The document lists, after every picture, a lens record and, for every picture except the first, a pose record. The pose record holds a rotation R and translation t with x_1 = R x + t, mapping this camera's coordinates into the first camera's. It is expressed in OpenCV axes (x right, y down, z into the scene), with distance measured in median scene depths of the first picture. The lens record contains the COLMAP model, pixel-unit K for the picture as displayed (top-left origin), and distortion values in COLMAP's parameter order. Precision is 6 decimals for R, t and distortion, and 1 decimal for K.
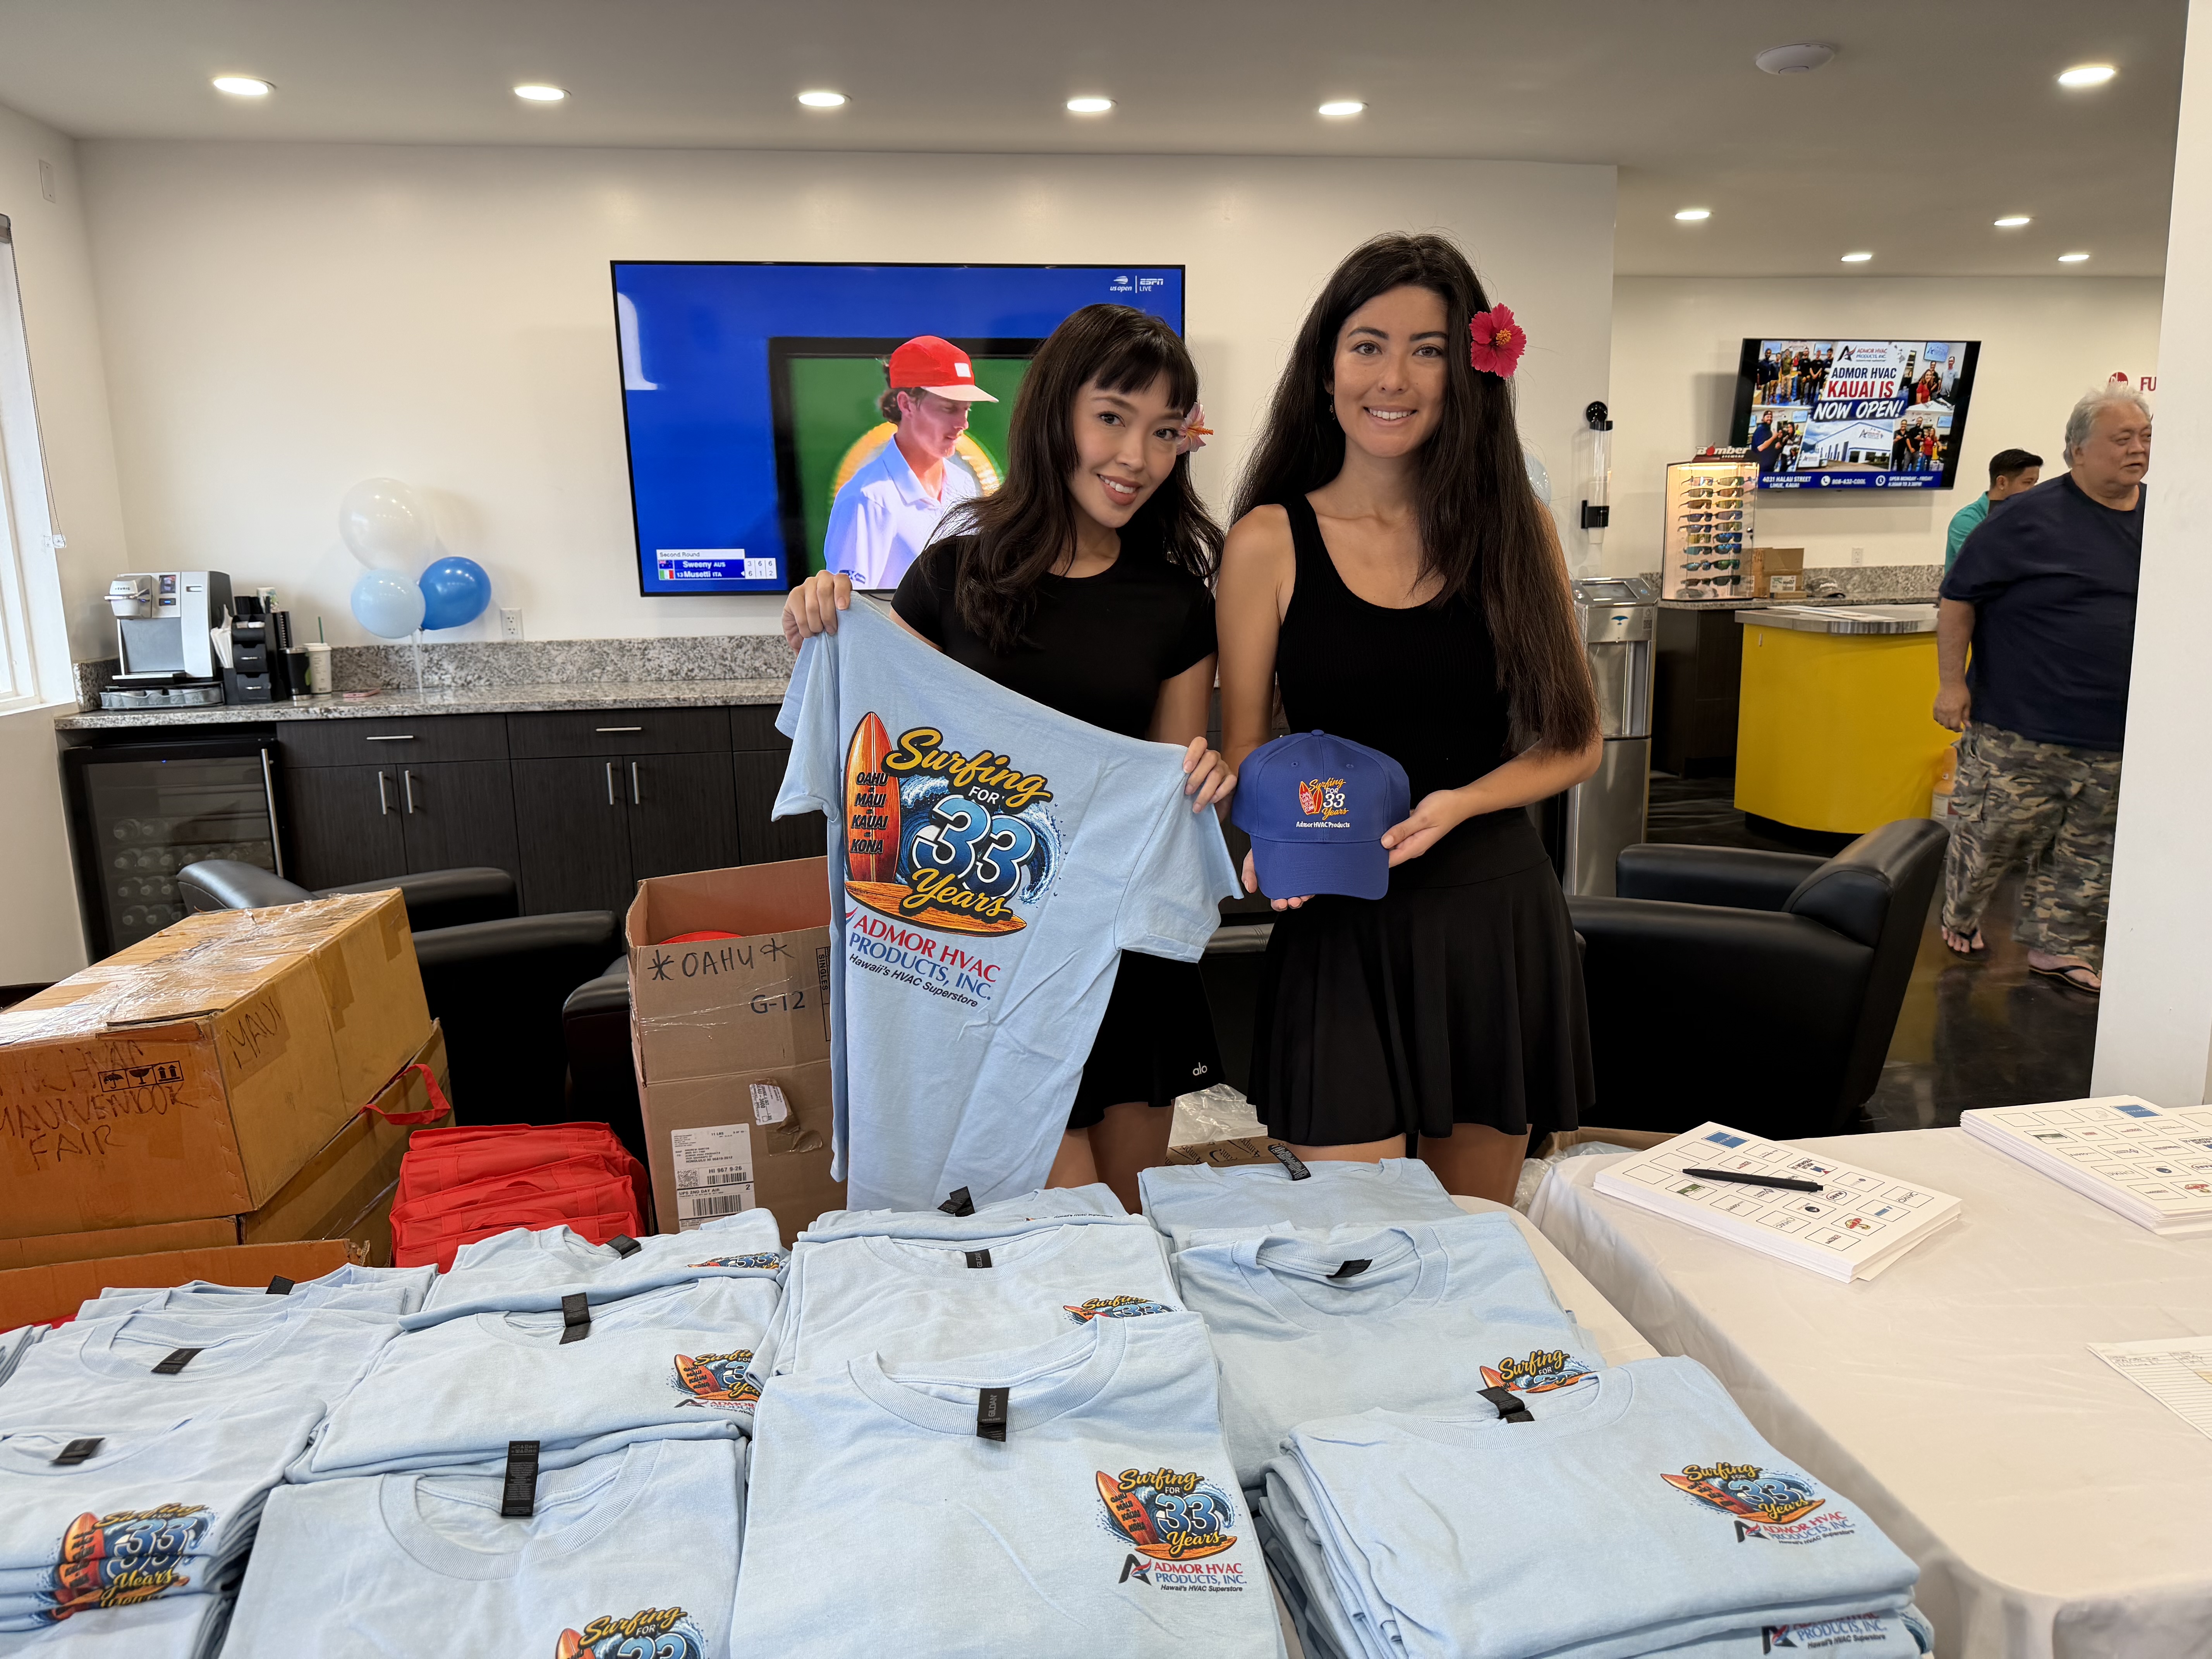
lens RADIAL K [[1533.8, 0, 1111.2], [0, 1533.8, 824.3], [0, 0, 1]] dist [0.003191, -0.016757]
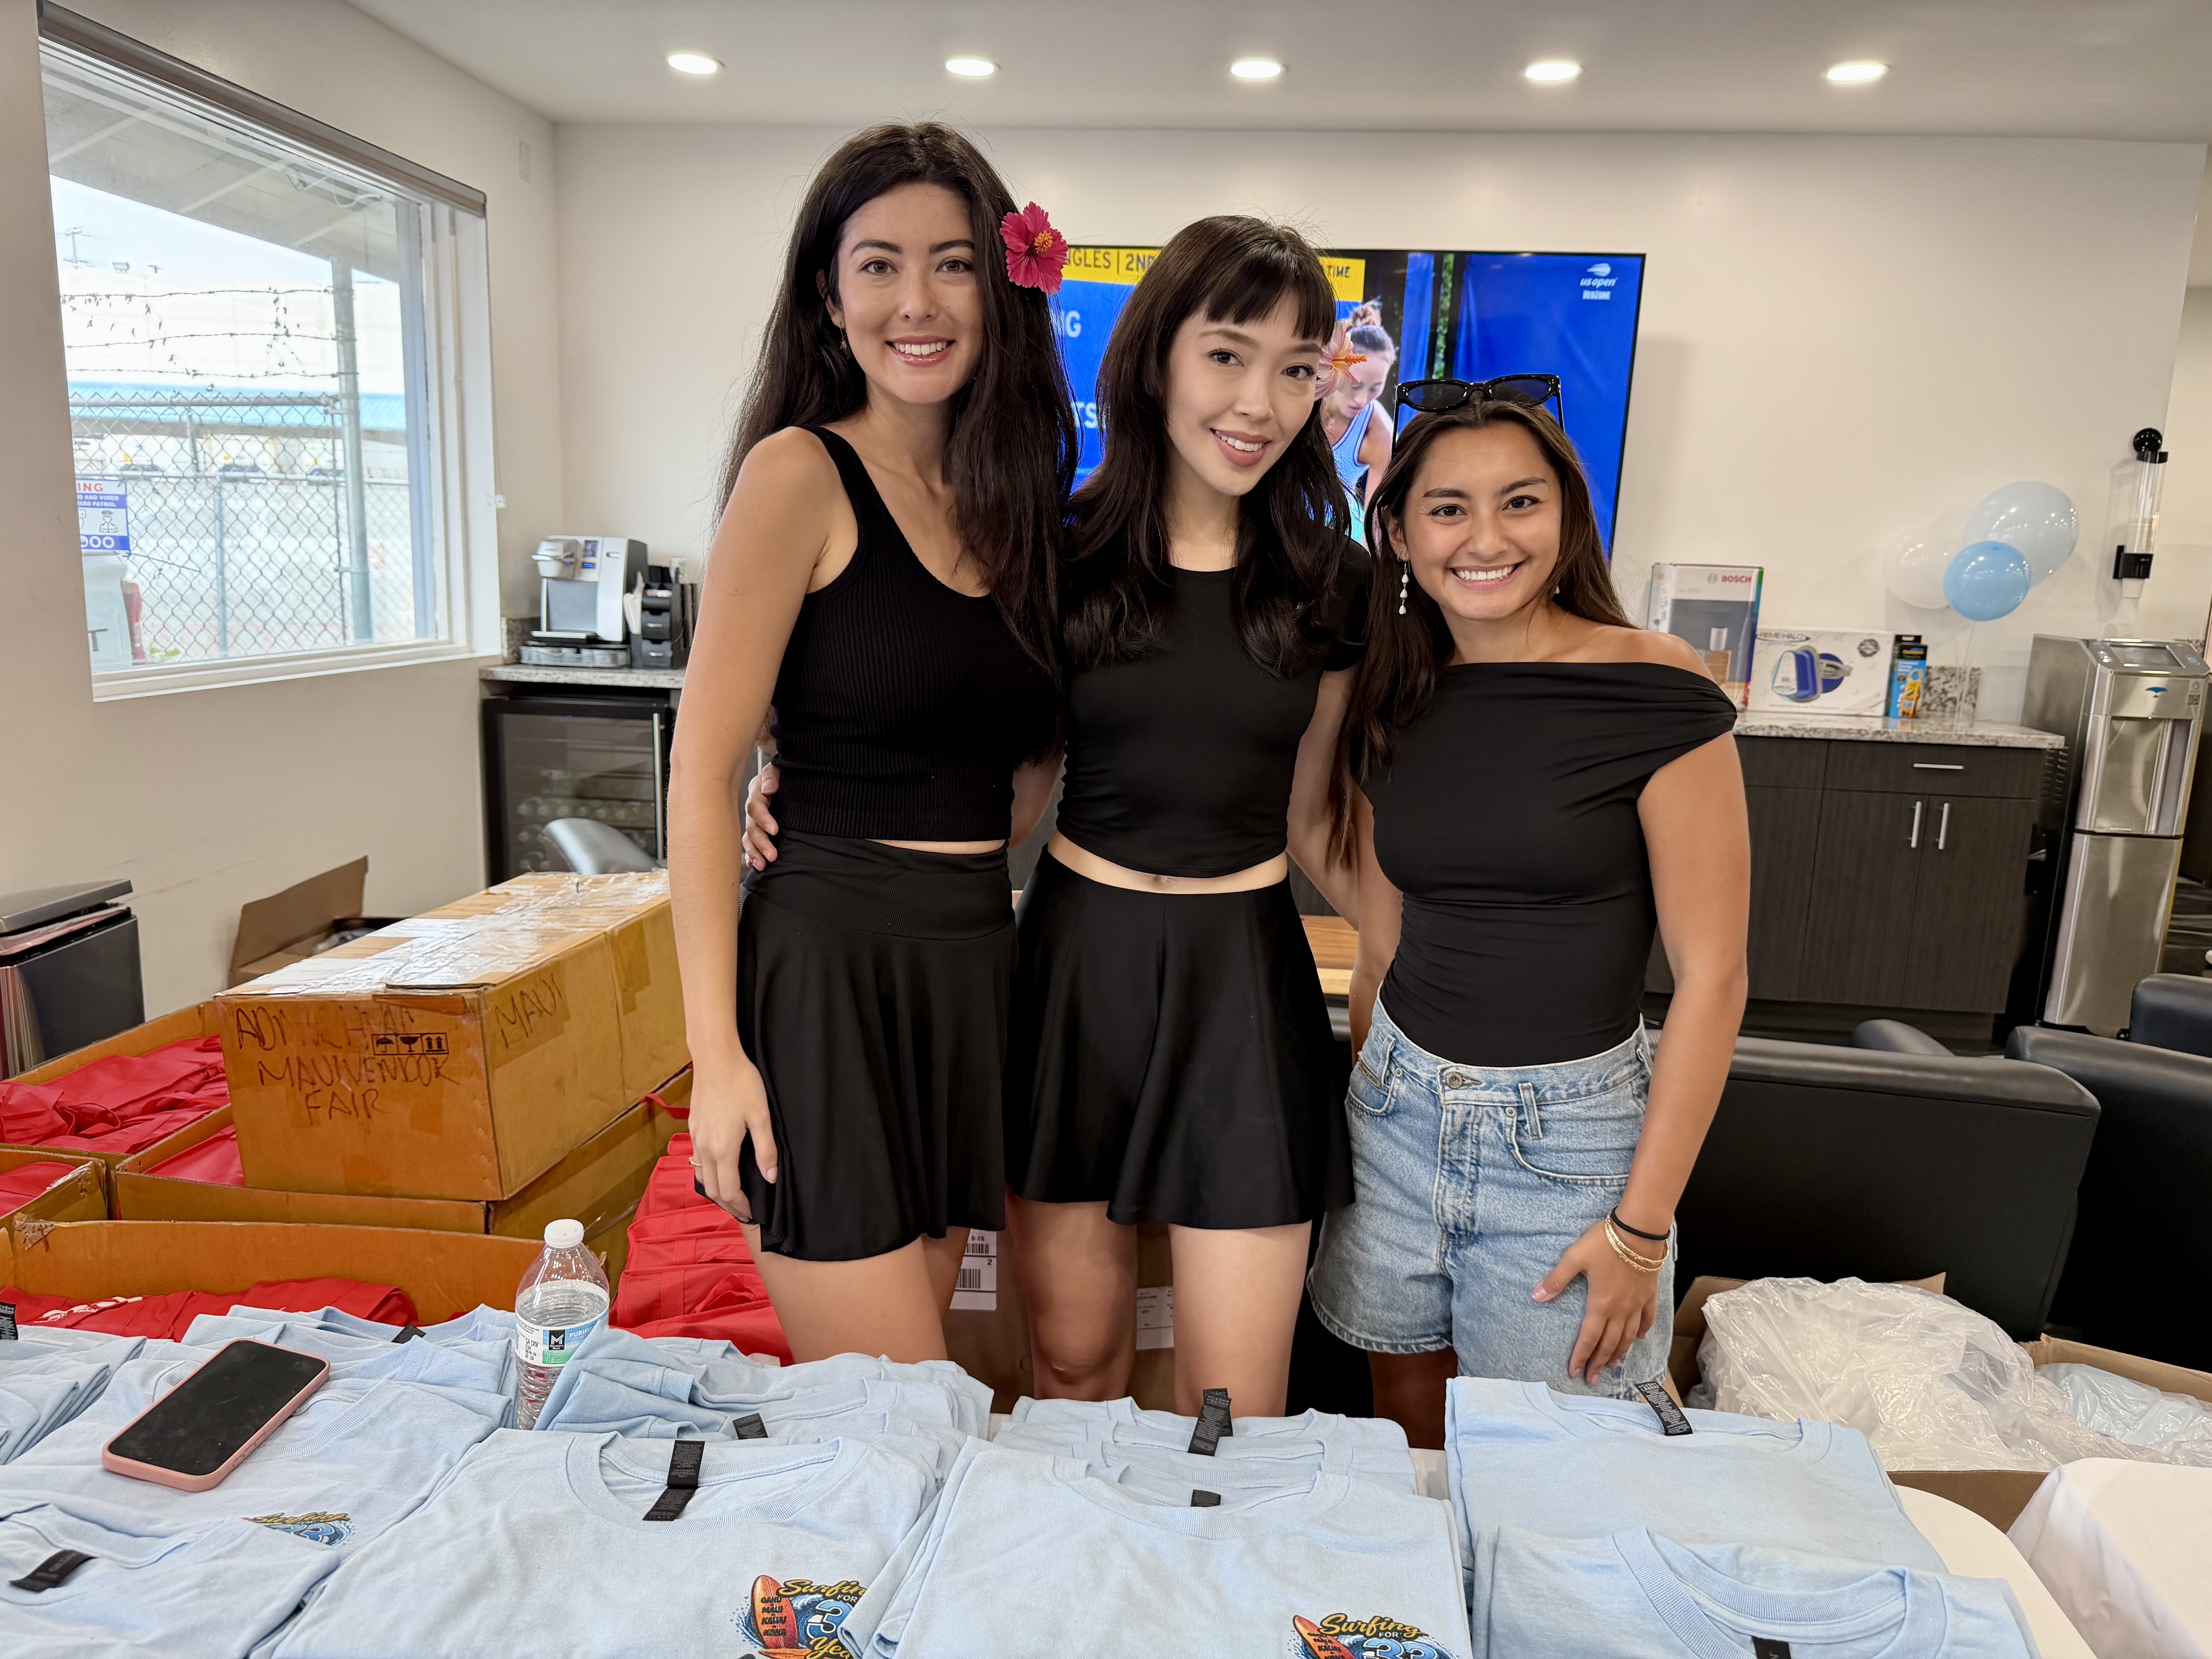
lens RADIAL K [[1533.8, 0, 1112.6], [0, 1533.8, 840.1], [0, 0, 1]] dist [0.003191, -0.016757]
pose [[0.963212, 0.102140, -0.248575, 0.009900], [-0.102408, 0.994671, 0.011887, -0.012017], [0.248465, 0.014007, 0.968540, 0.114945]]
